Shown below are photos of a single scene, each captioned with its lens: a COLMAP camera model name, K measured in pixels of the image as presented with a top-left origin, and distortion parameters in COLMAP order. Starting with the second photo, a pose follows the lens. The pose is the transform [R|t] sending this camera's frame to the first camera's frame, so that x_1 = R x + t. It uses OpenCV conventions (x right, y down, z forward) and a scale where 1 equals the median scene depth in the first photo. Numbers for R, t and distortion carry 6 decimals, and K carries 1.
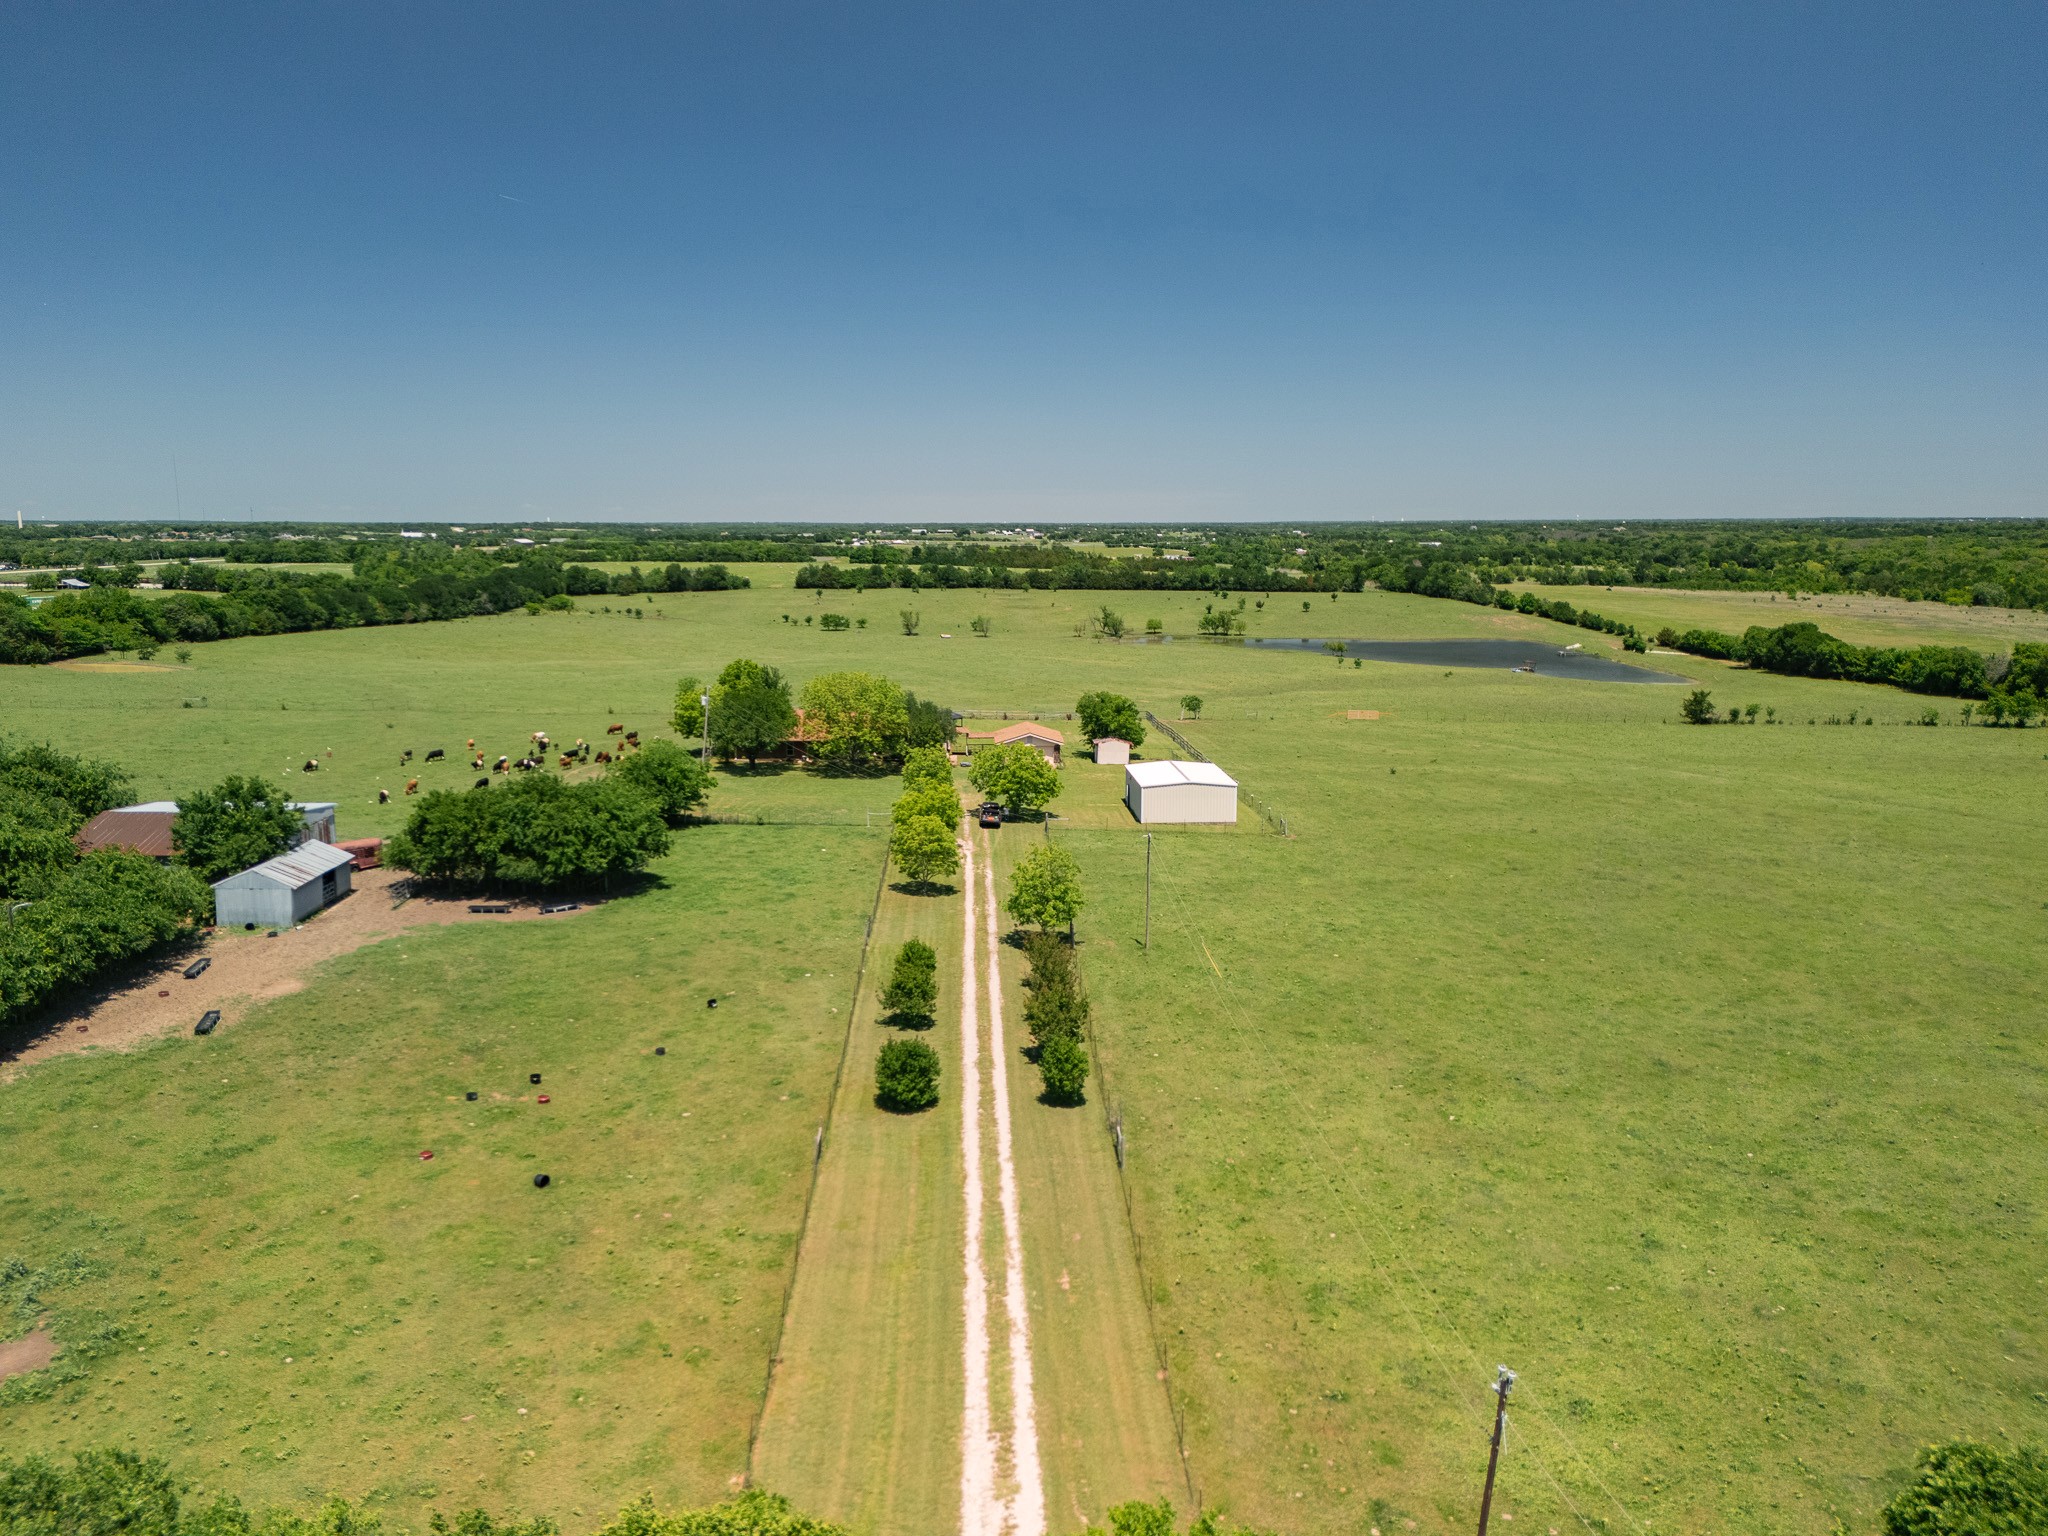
lens RADIAL K [[1495.4, 0, 1032.9], [0, 1495.4, 769.5], [0, 0, 1]] dist [0.090426, -0.092341]
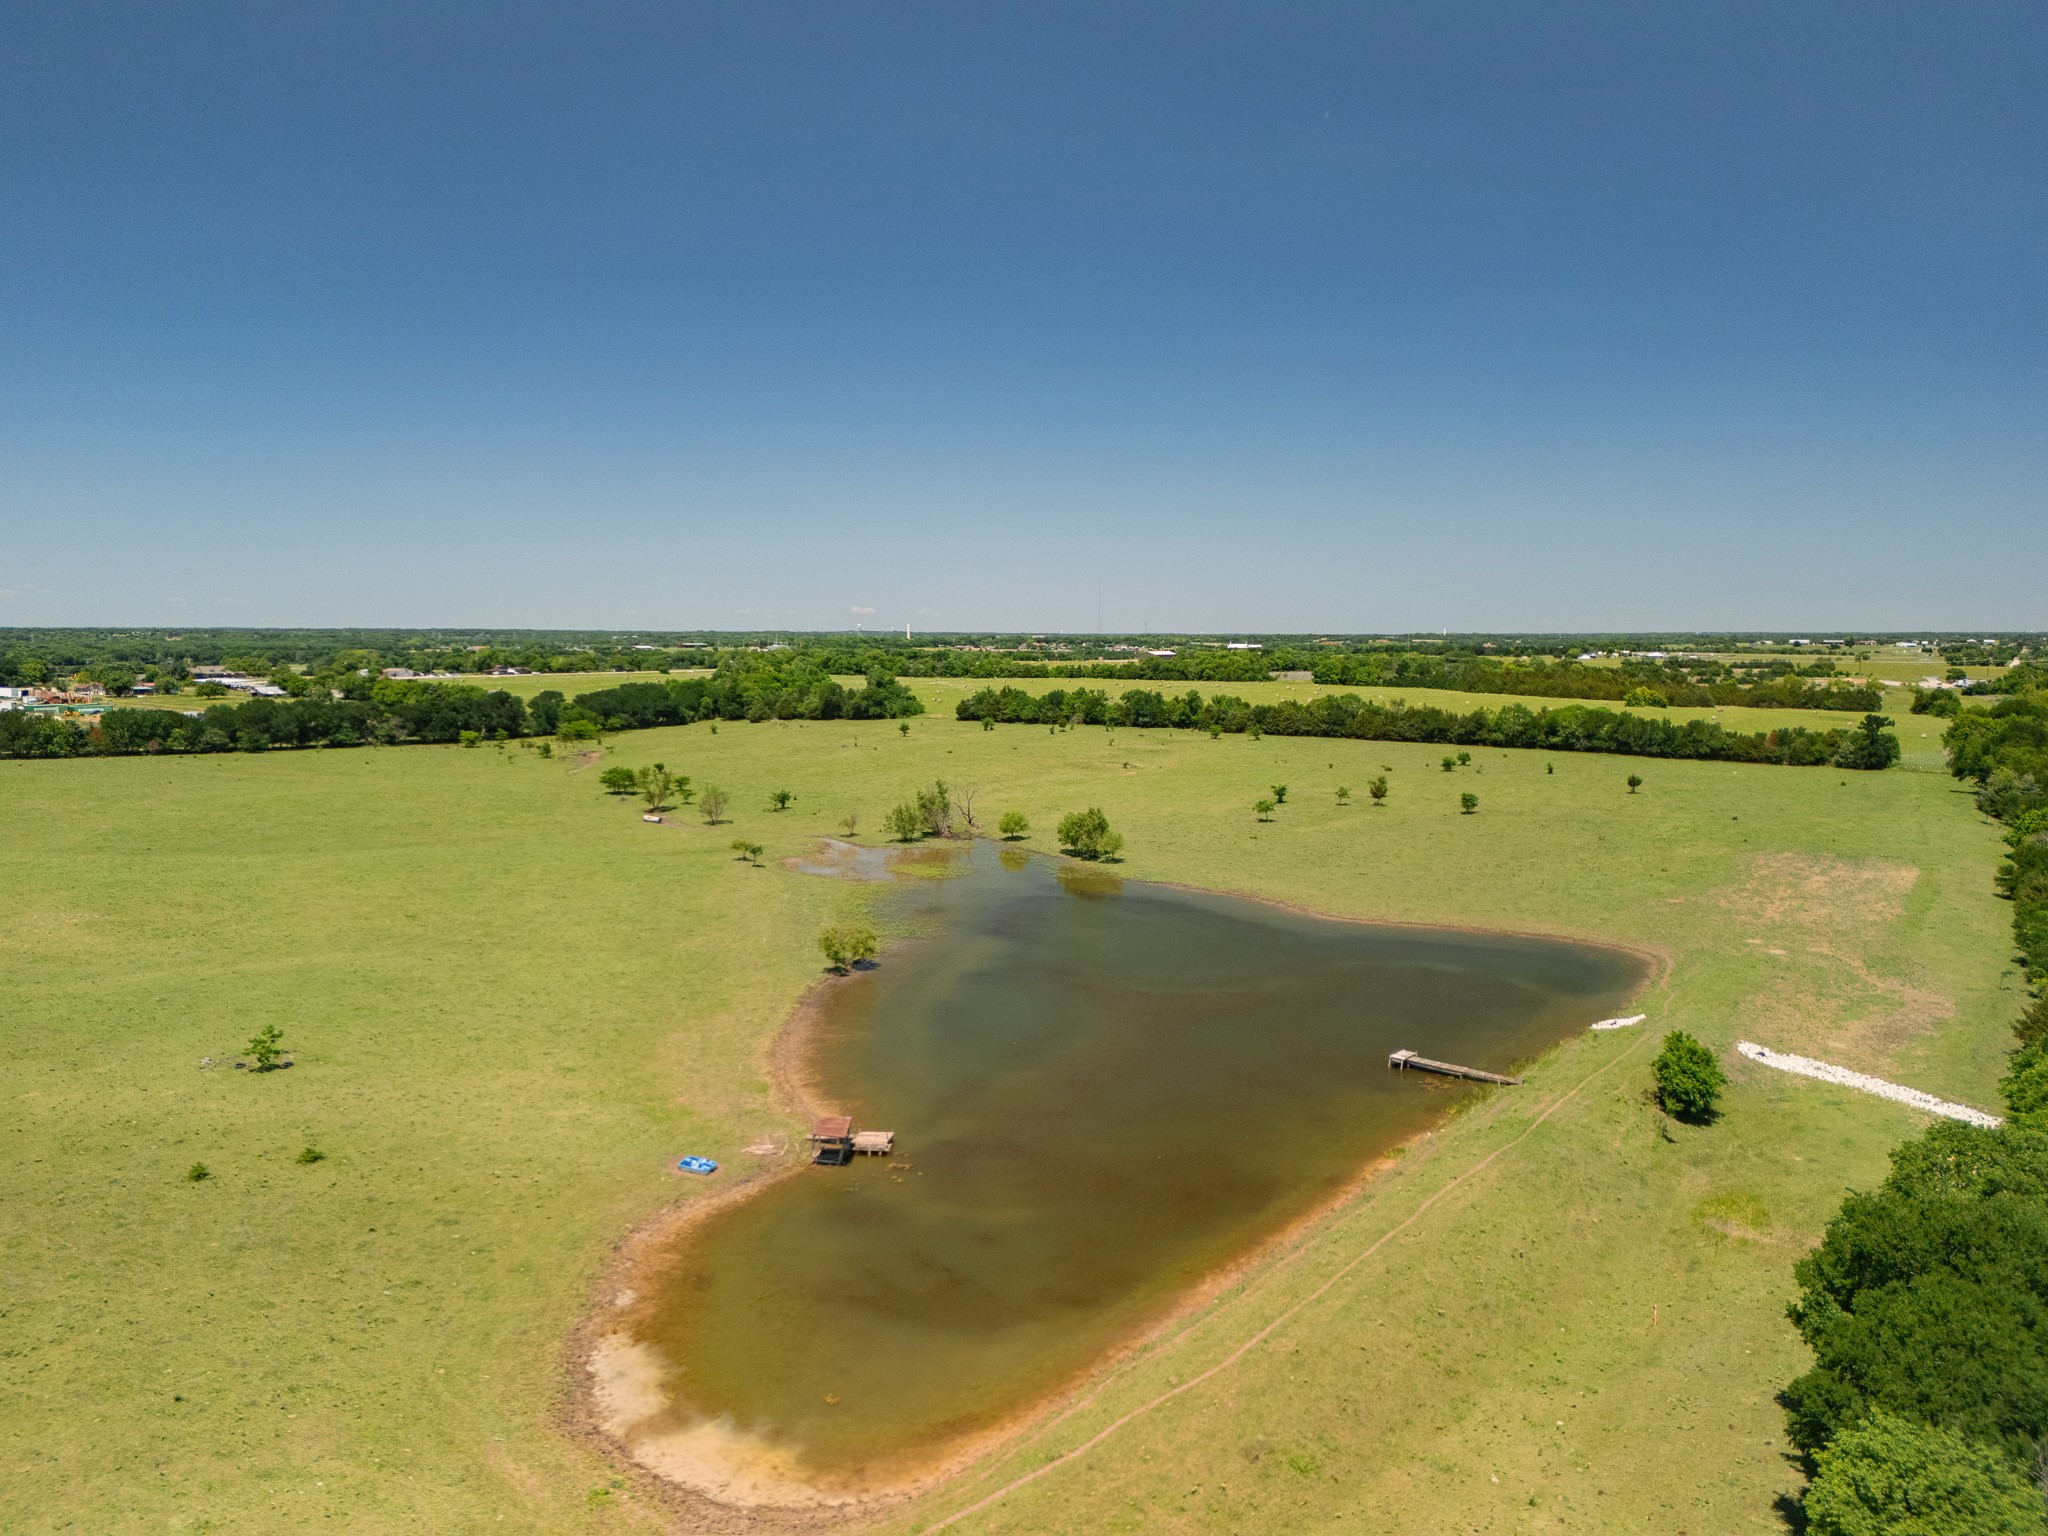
lens RADIAL K [[1495.4, 0, 1034.0], [0, 1495.4, 720.0], [0, 0, 1]] dist [0.090426, -0.092341]
pose [[0.820104, 0.037883, -0.570959, 0.549240], [-0.097391, 0.992489, -0.074037, -0.137383], [0.563866, 0.116324, 0.817633, 0.839594]]
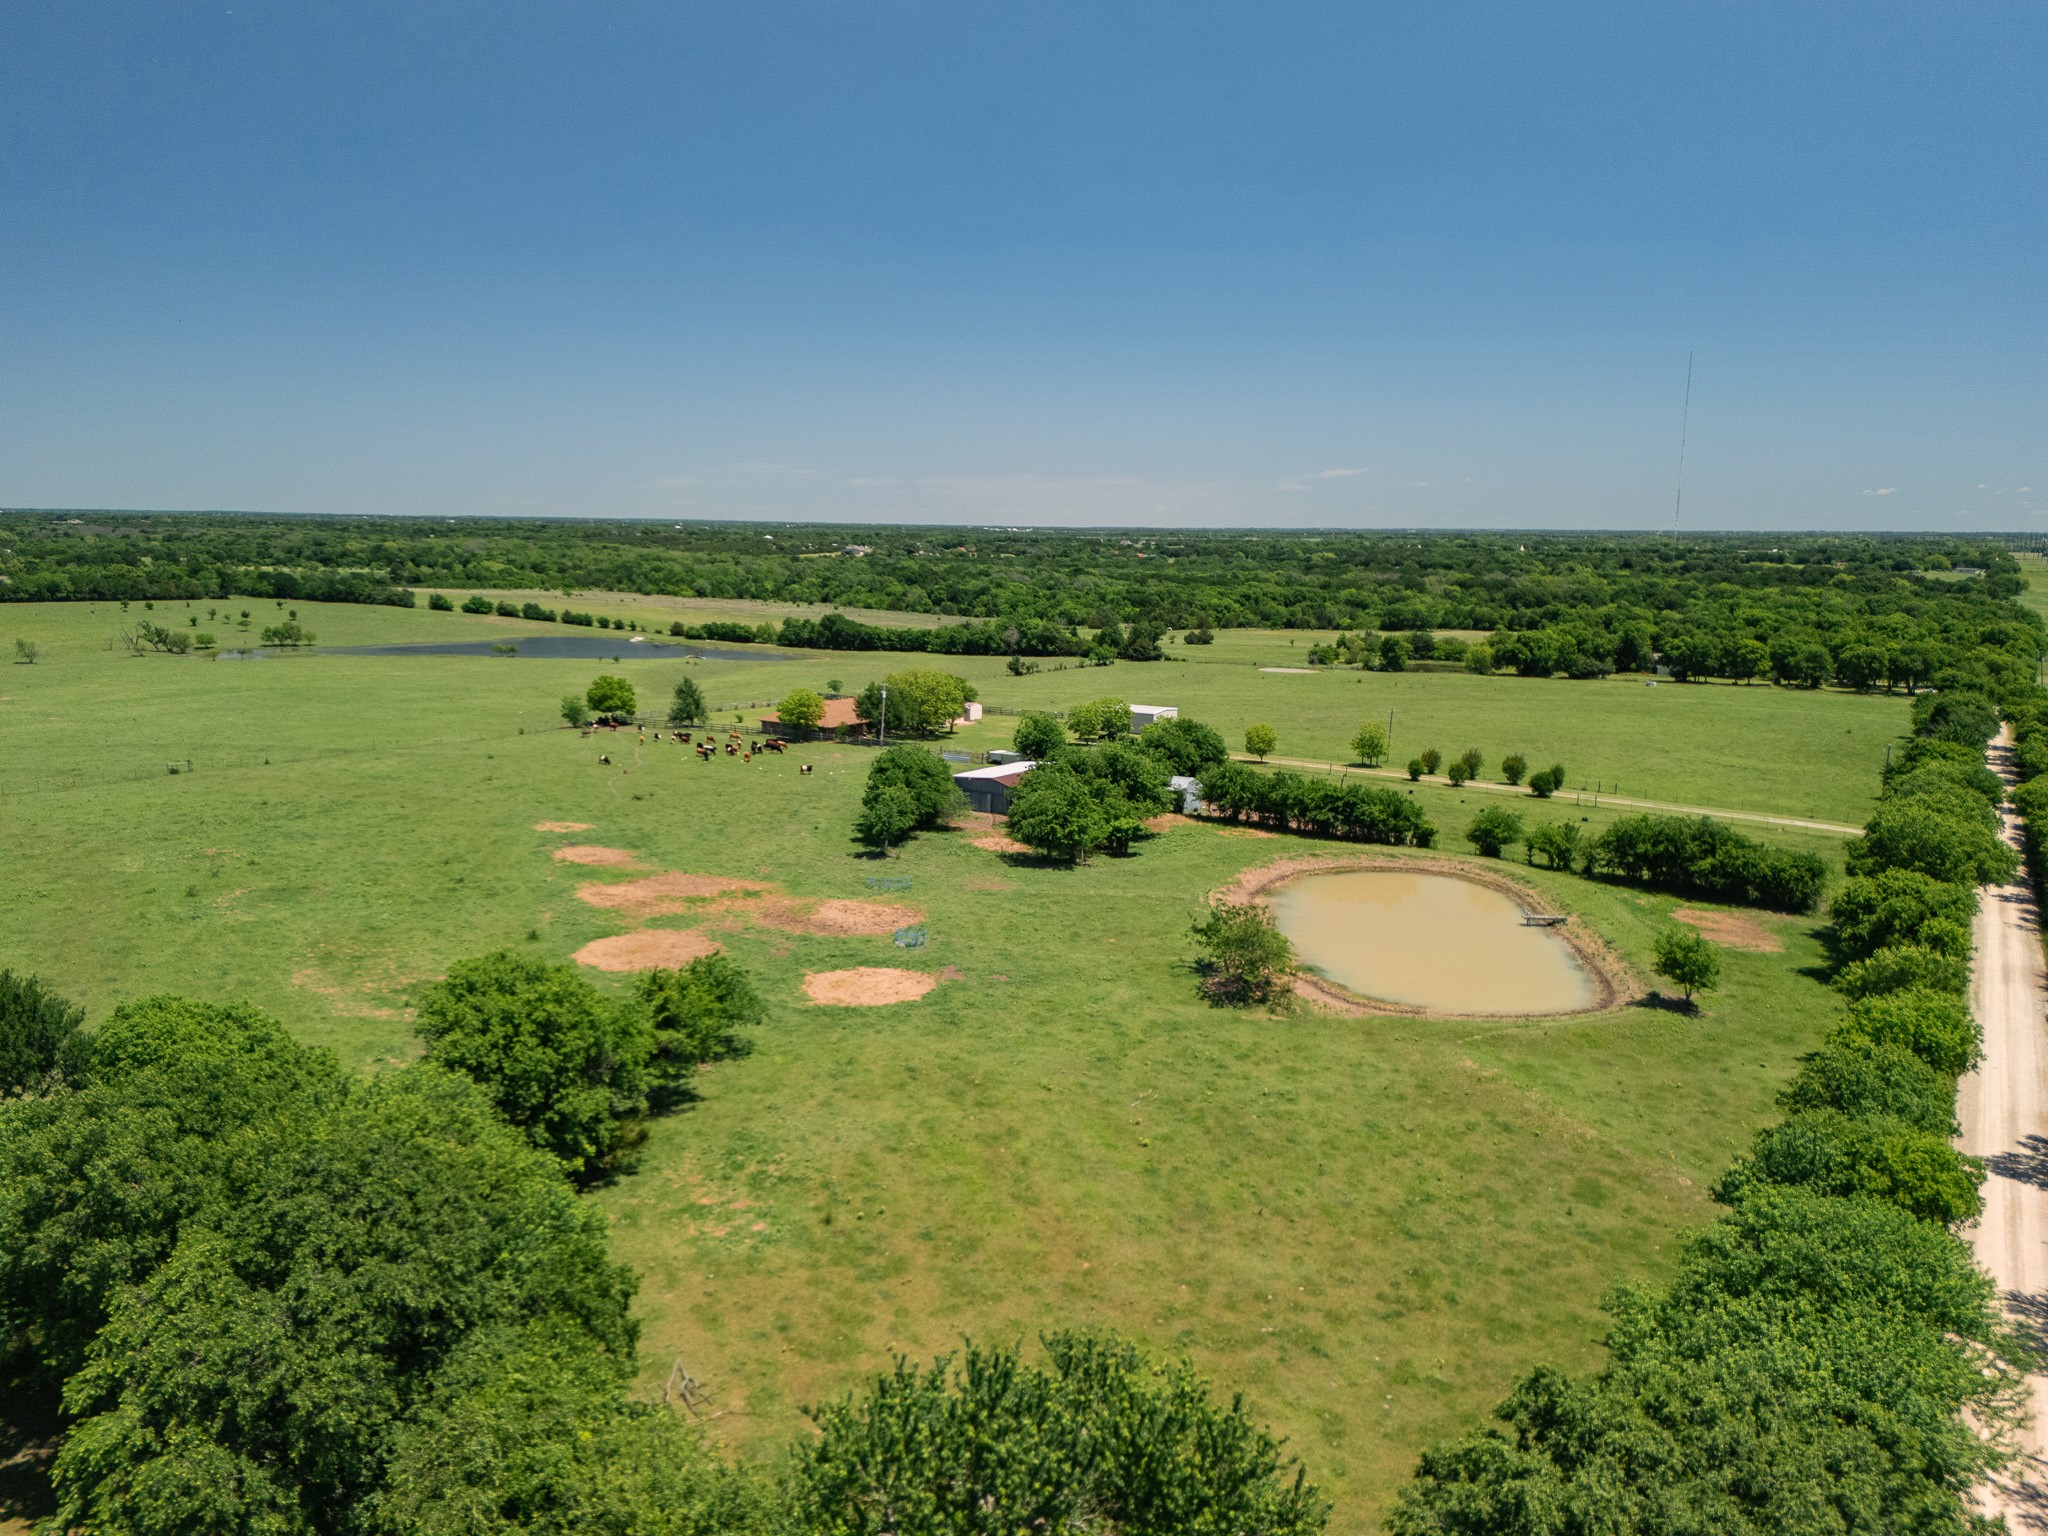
lens RADIAL K [[1495.4, 0, 1043.4], [0, 1495.4, 762.4], [0, 0, 1]] dist [0.090426, -0.092341]
pose [[0.556688, -0.121938, 0.821724, -0.612938], [0.121390, 0.990491, 0.064744, -0.026530], [-0.821805, 0.063706, 0.566196, 0.042343]]
